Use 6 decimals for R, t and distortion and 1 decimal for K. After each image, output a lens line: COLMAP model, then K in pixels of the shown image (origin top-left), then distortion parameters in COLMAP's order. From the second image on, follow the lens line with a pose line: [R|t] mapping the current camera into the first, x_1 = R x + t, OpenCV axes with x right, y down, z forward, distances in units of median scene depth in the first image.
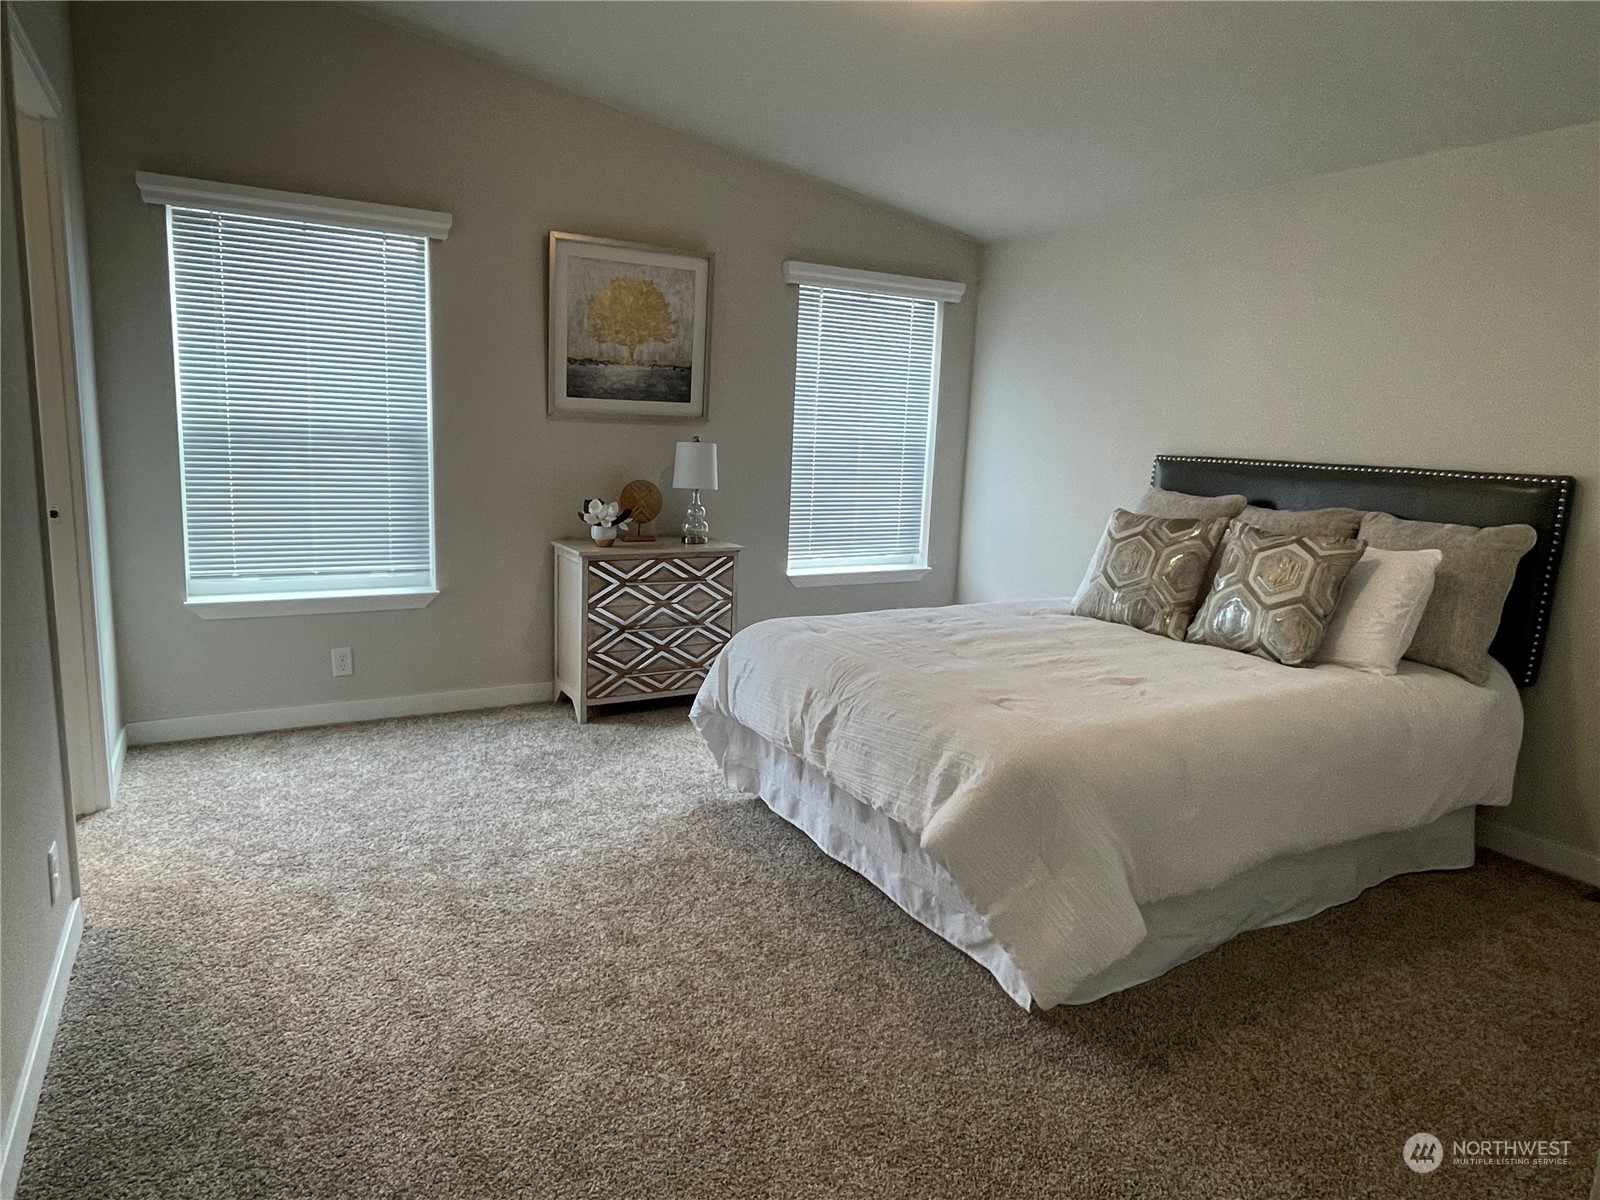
lens RADIAL K [[982.1, 0, 780.0], [0, 982.1, 591.0], [0, 0, 1]] dist [-0.002030, -0.002440]
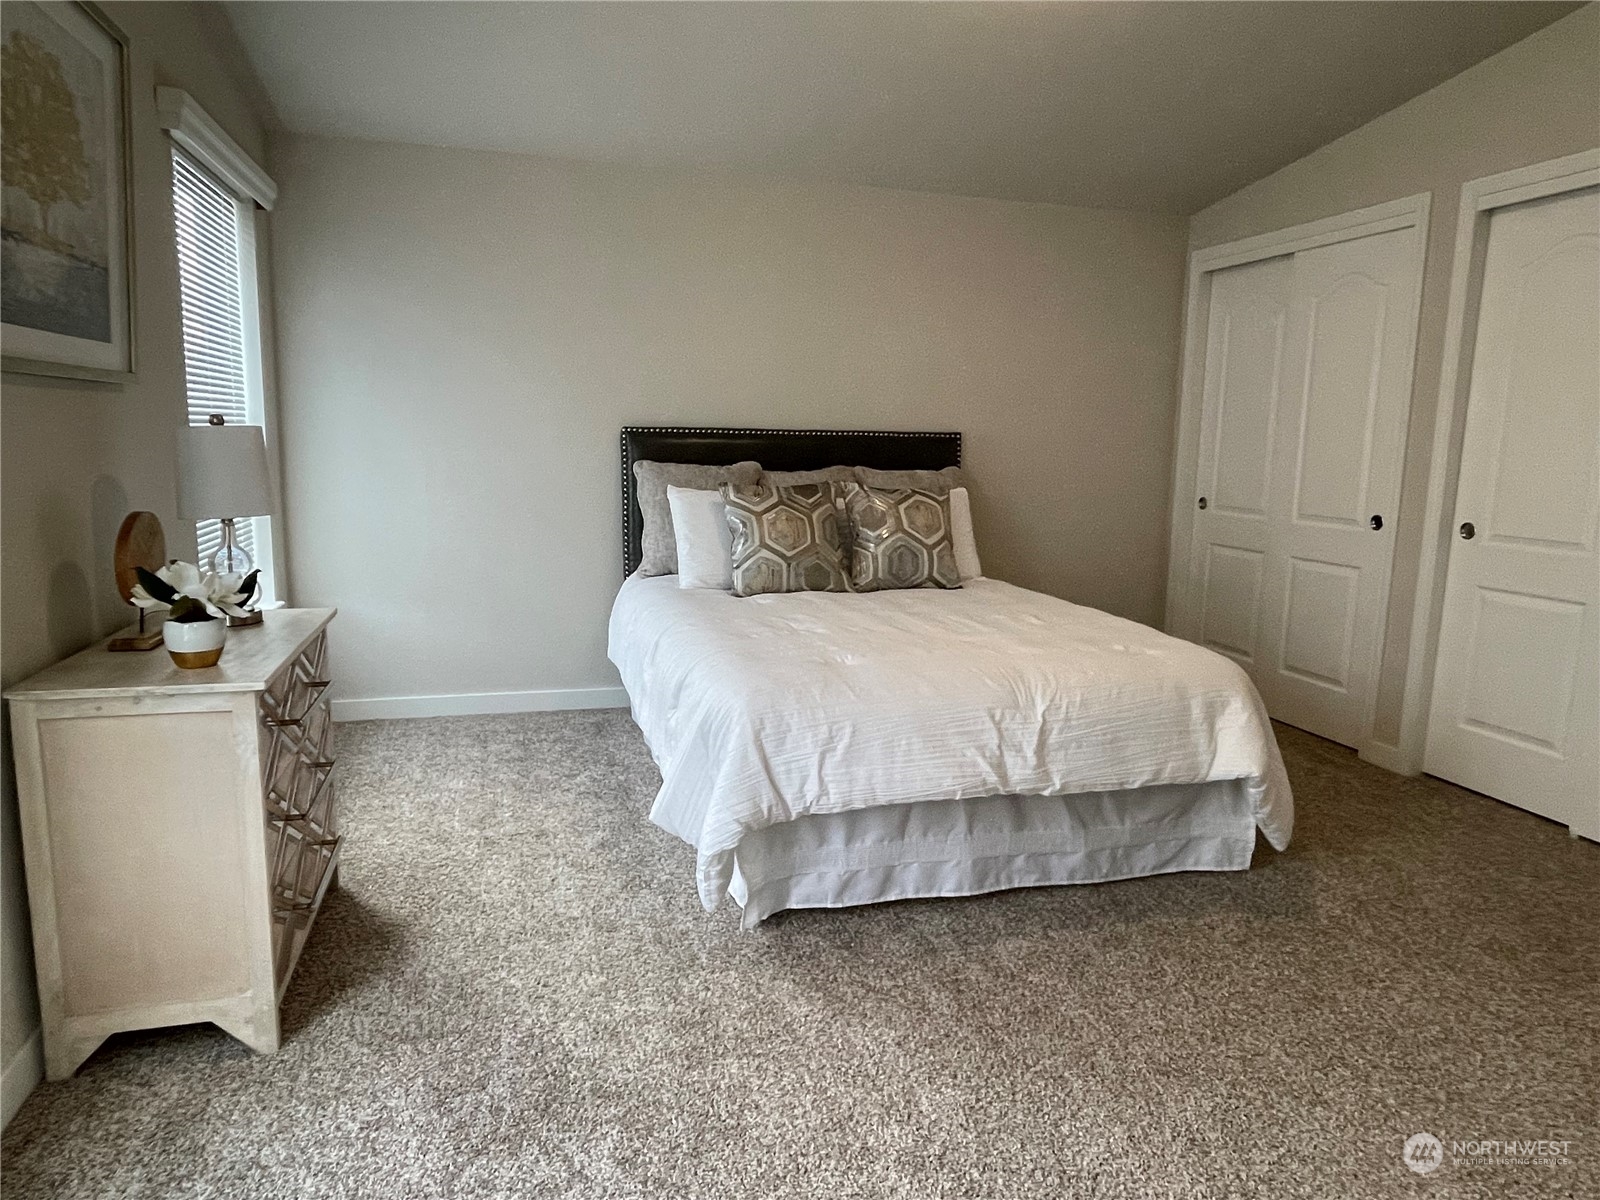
lens RADIAL K [[982.1, 0, 780.0], [0, 982.1, 591.0], [0, 0, 1]] dist [-0.002030, -0.002440]
pose [[0.249272, -0.186718, 0.950263, -0.751271], [0.152874, 0.976521, 0.151776, -0.149144], [-0.956291, 0.107438, 0.271963, 0.873595]]
